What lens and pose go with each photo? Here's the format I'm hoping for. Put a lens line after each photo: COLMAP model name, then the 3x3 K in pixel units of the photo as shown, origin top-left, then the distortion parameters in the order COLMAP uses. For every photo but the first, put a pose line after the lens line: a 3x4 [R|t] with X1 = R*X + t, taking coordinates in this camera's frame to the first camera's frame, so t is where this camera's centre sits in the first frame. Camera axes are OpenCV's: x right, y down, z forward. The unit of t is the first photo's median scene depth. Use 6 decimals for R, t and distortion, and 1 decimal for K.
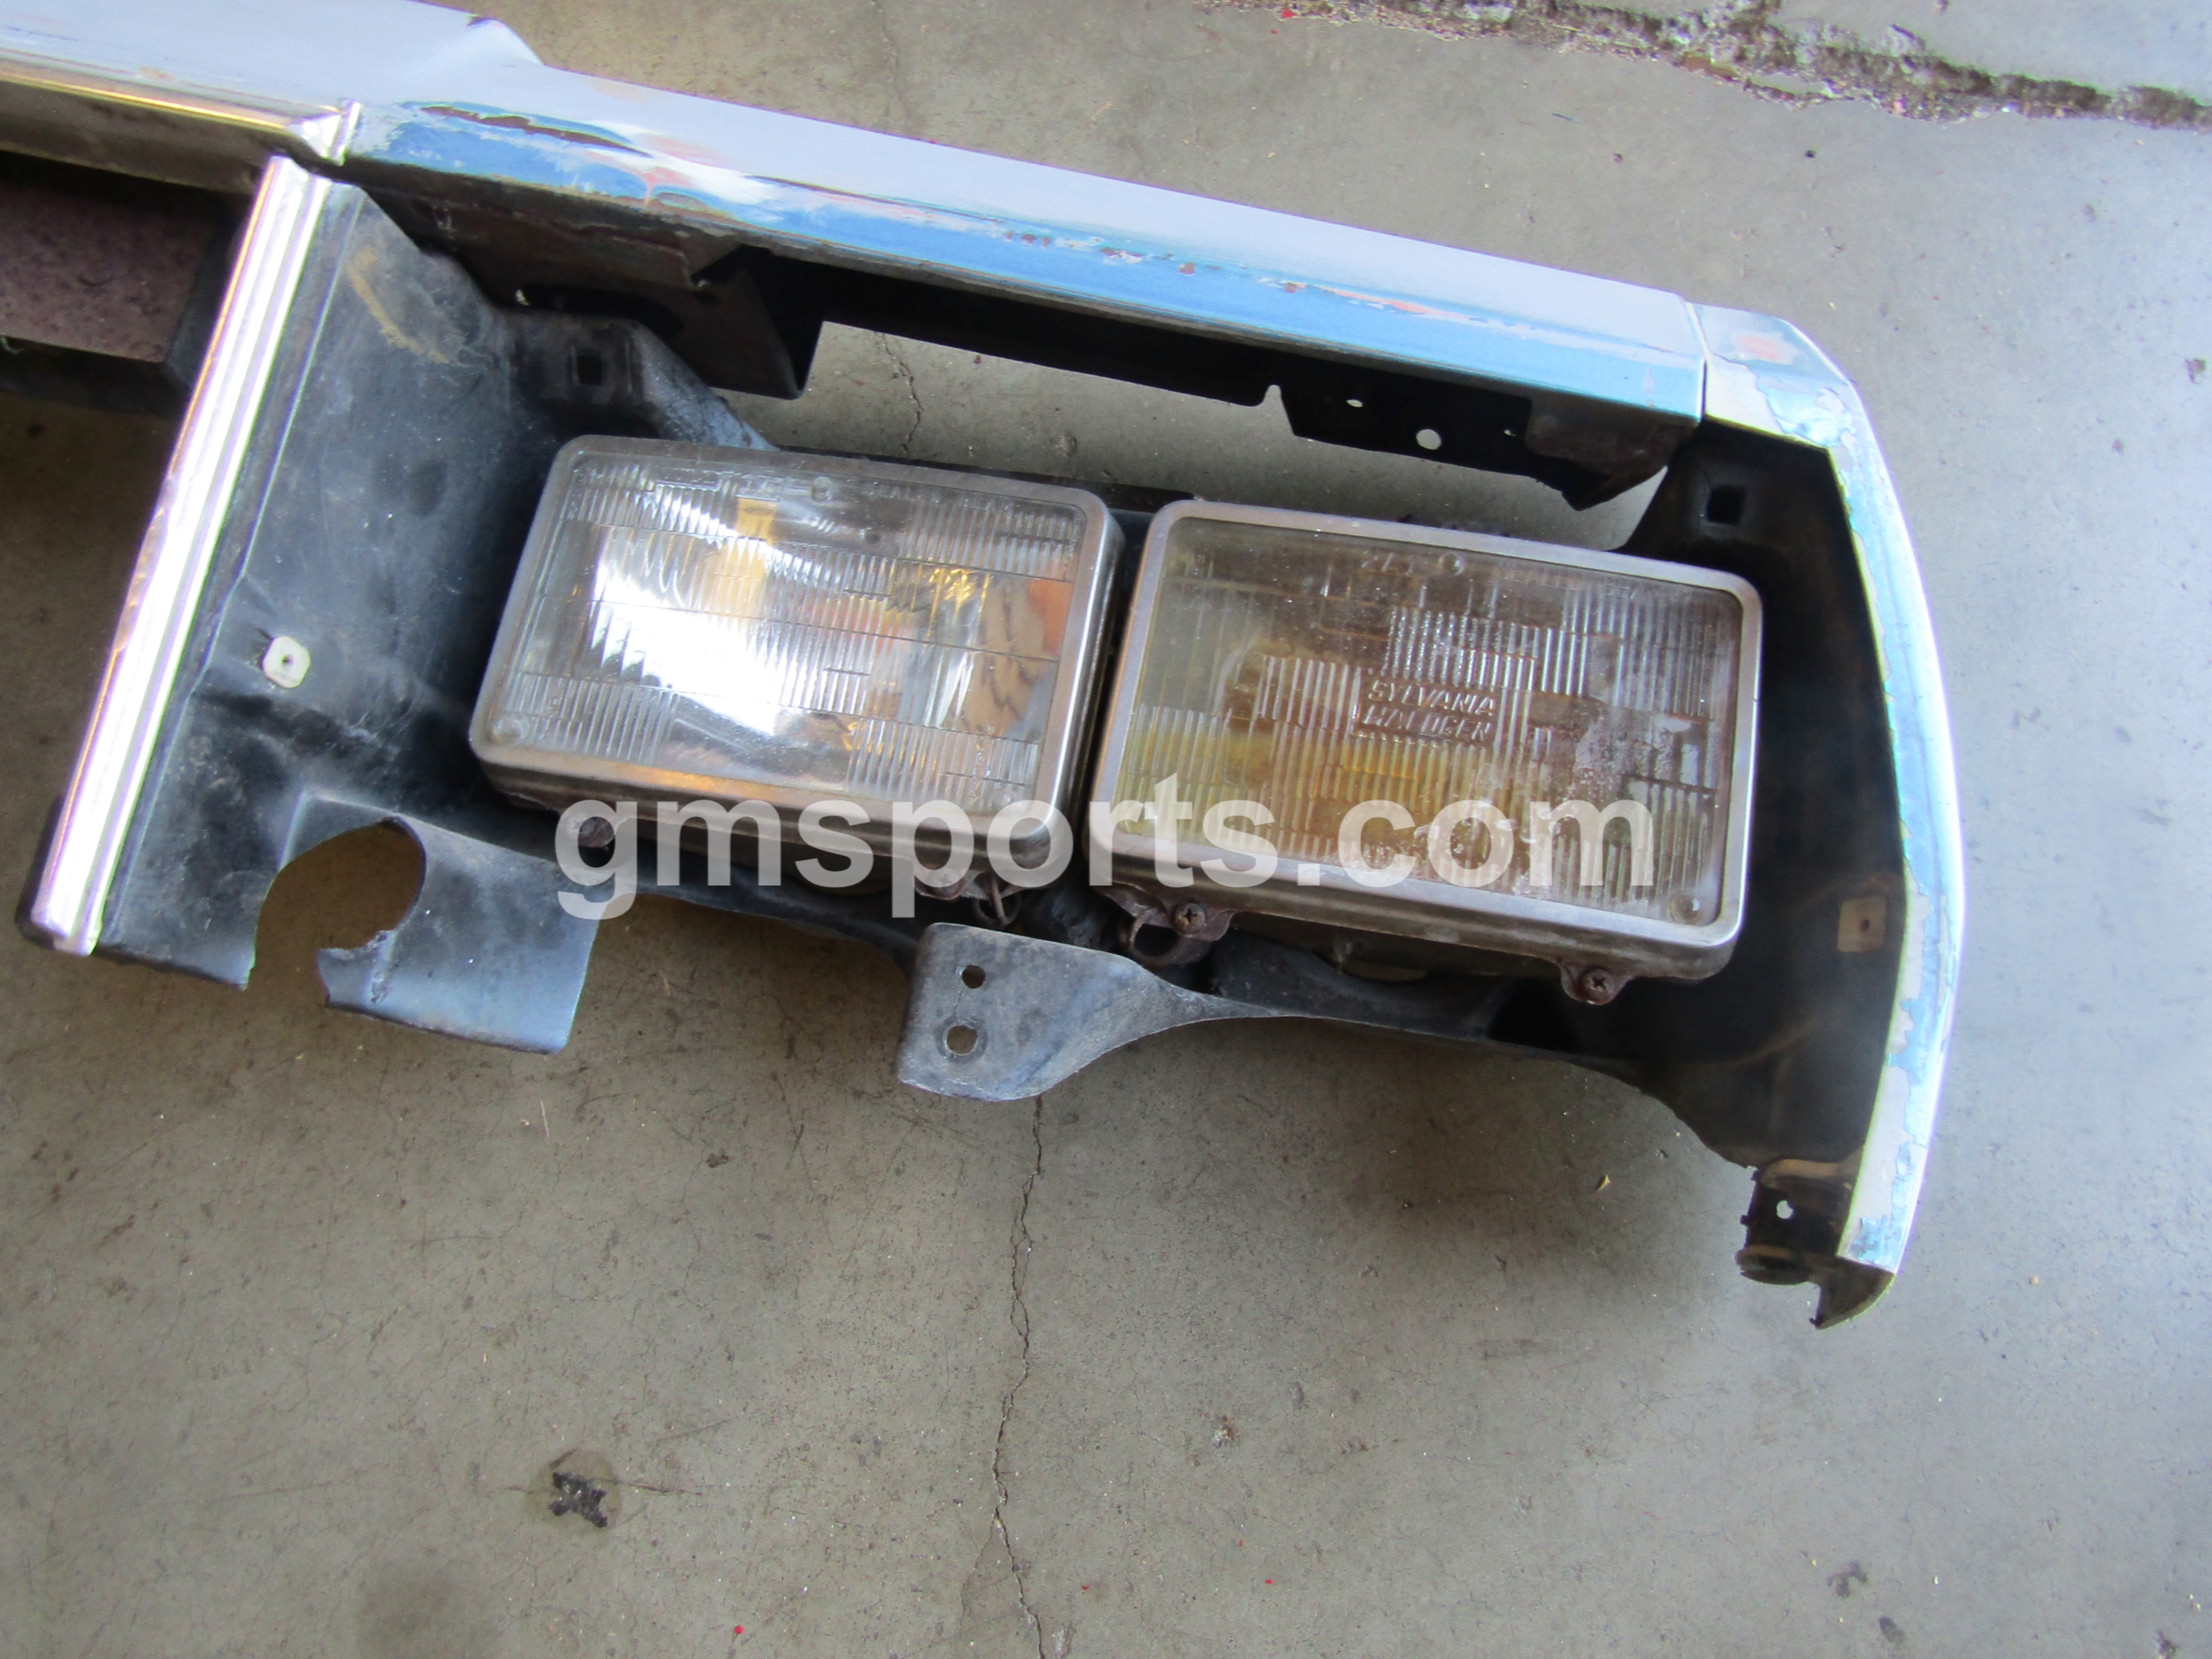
lens RADIAL K [[1594.3, 0, 1106.0], [0, 1594.3, 829.5], [0, 0, 1]] dist [-0.010318, 0.001781]
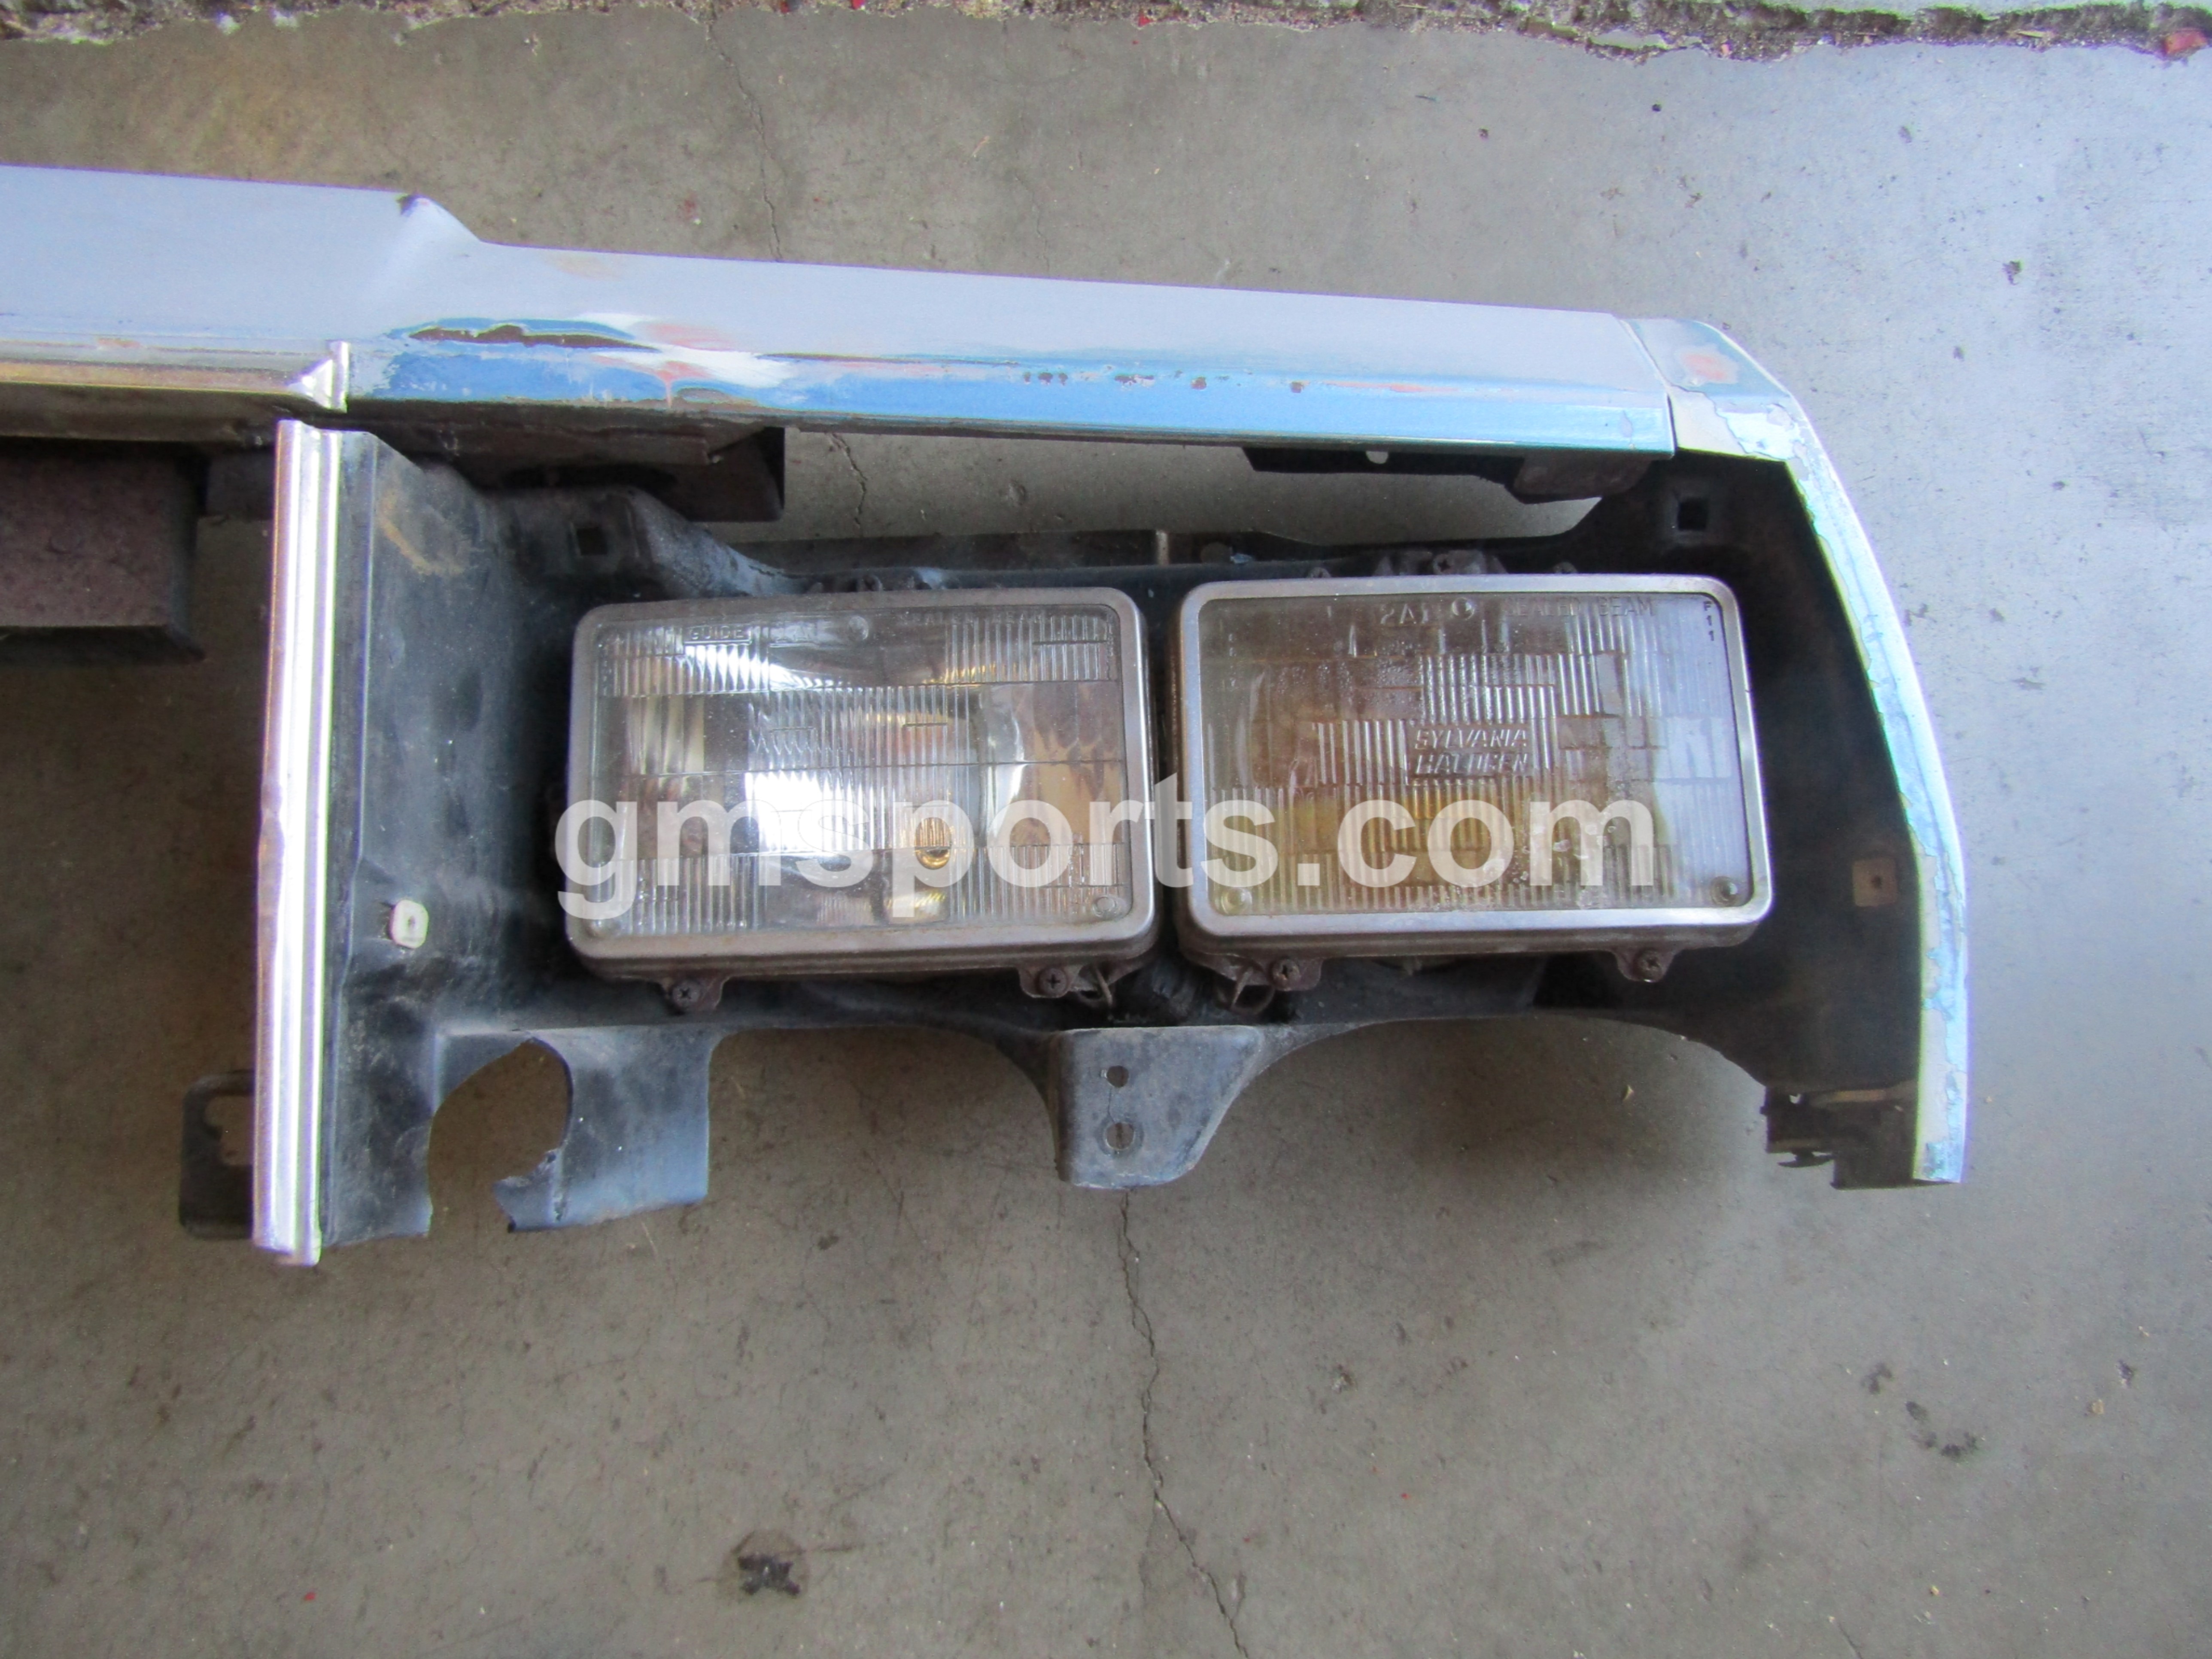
lens RADIAL K [[1596.7, 0, 1106.0], [0, 1596.7, 829.5], [0, 0, 1]] dist [-0.014399, 0.002888]
pose [[0.973627, -0.188768, 0.128128, -0.158076], [0.174153, 0.977731, 0.117104, -0.158682], [-0.147381, -0.091702, 0.984820, -0.040226]]
